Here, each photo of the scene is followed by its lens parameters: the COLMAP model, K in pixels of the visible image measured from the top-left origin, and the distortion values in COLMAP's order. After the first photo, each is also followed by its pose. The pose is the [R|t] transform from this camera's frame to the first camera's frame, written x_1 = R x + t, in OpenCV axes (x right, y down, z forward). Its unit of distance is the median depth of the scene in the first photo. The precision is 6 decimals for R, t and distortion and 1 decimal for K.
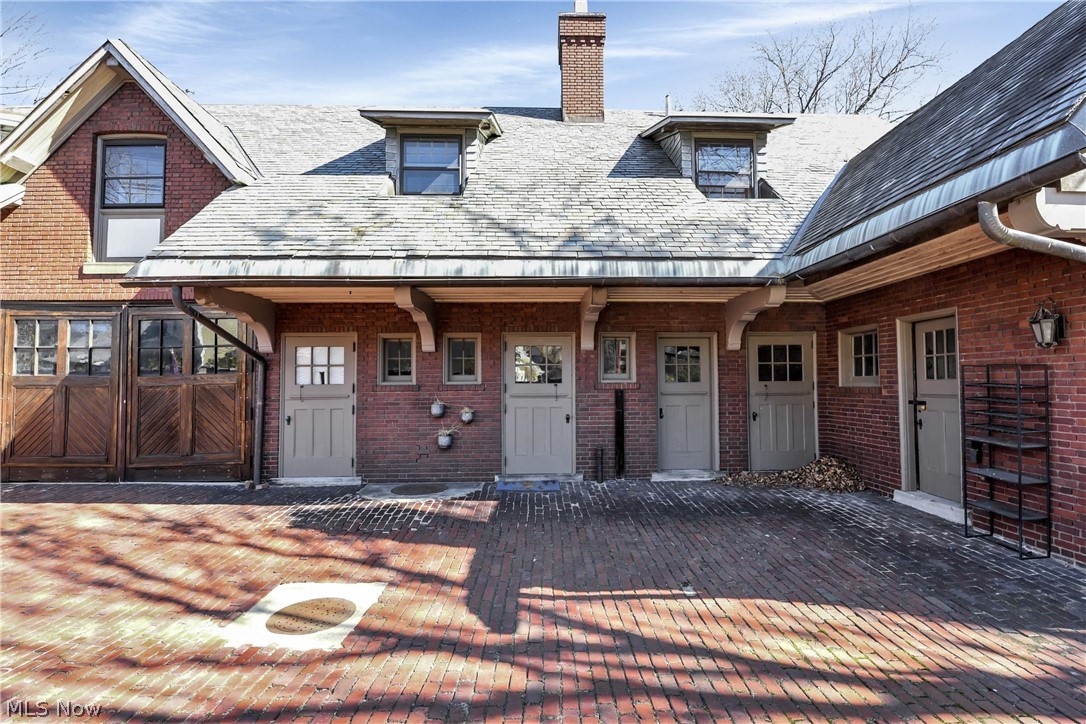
lens RADIAL K [[483.2, 0, 553.5], [0, 483.2, 364.7], [0, 0, 1]] dist [-0.009676, -0.006442]
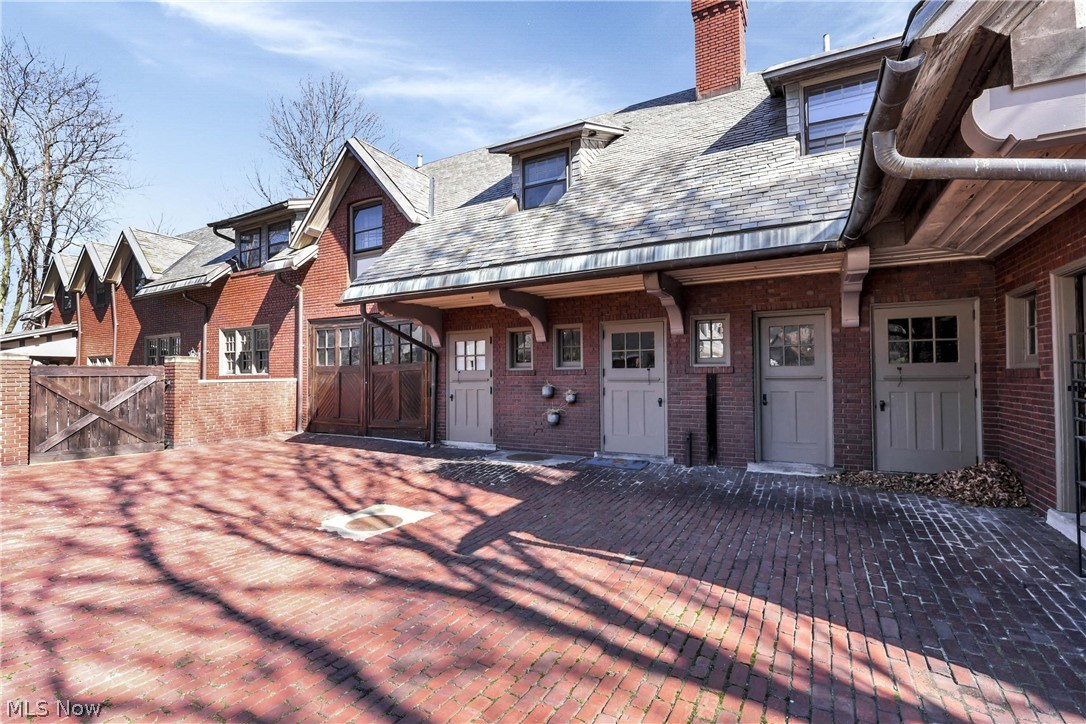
lens RADIAL K [[483.2, 0, 550.2], [0, 483.2, 362.7], [0, 0, 1]] dist [-0.009676, -0.006442]
pose [[0.860416, -0.014242, -0.509393, 0.356341], [0.022082, 0.999712, 0.009347, 0.013409], [0.509113, -0.019291, 0.860483, 0.002436]]
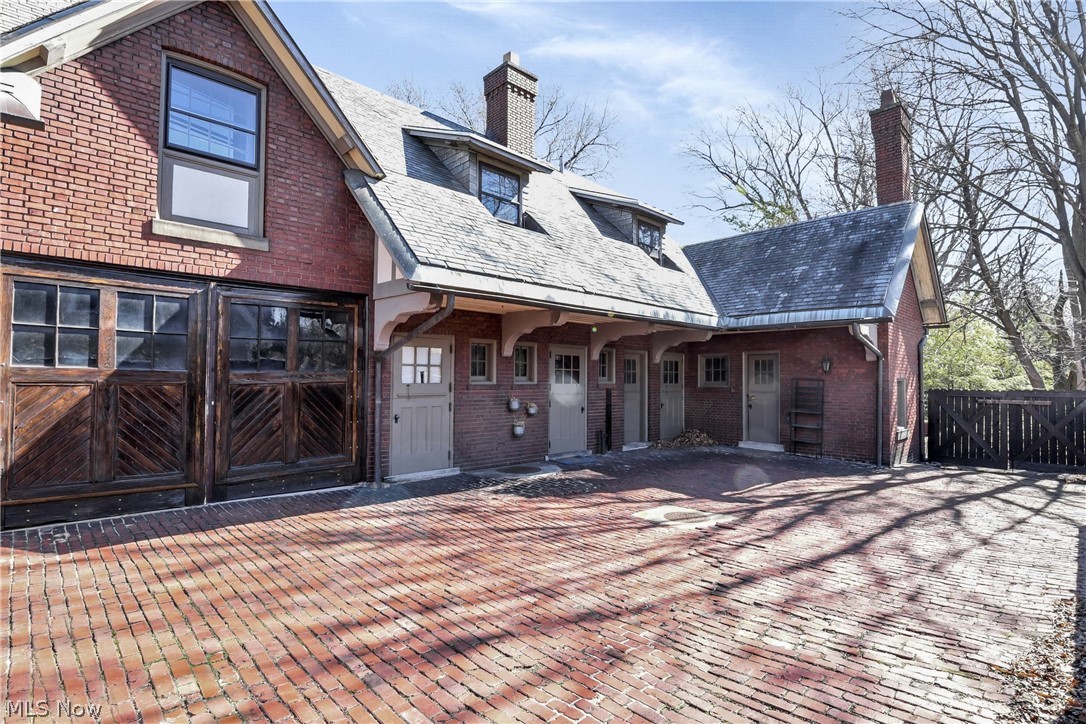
lens RADIAL K [[542.0, 0, 546.7], [0, 542.0, 368.1], [0, 0, 1]] dist [-0.007343, -0.001608]
pose [[0.734746, 0.027502, 0.677785, -1.094805], [-0.038255, 0.999268, 0.000925, -0.003624], [-0.677263, -0.026608, 0.735259, -0.048895]]
